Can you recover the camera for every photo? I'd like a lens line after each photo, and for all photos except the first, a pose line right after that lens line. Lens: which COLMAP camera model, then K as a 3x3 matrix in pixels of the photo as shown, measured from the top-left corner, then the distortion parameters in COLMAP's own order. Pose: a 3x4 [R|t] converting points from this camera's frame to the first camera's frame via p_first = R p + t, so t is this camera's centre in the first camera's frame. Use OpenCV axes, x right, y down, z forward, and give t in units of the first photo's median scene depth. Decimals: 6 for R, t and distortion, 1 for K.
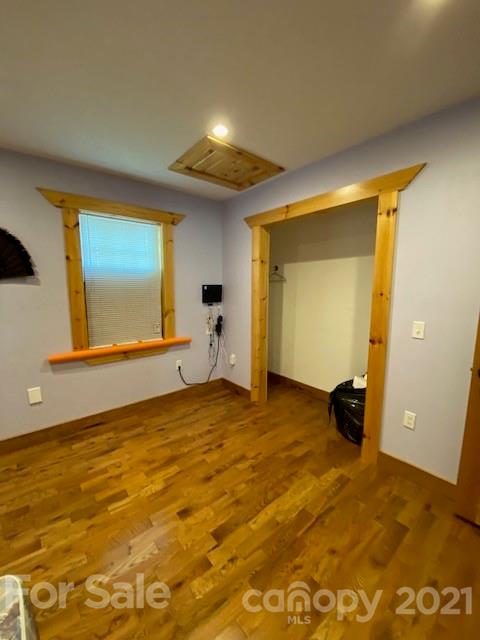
lens RADIAL K [[257.0, 0, 241.6], [0, 257.0, 321.0], [0, 0, 1]] dist [0.042940, -0.036751]
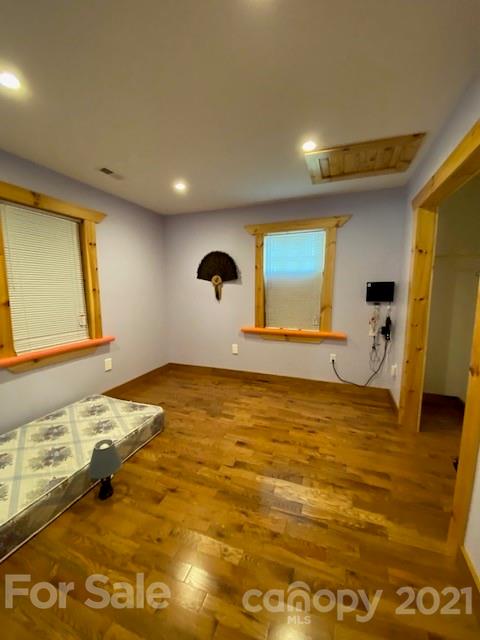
lens RADIAL K [[257.0, 0, 241.6], [0, 257.0, 321.0], [0, 0, 1]] dist [0.042940, -0.036751]
pose [[0.485802, 0.111511, -0.866927, 0.613004], [-0.114509, 0.991400, 0.063354, -0.008643], [0.866536, 0.068493, 0.494393, 0.171532]]
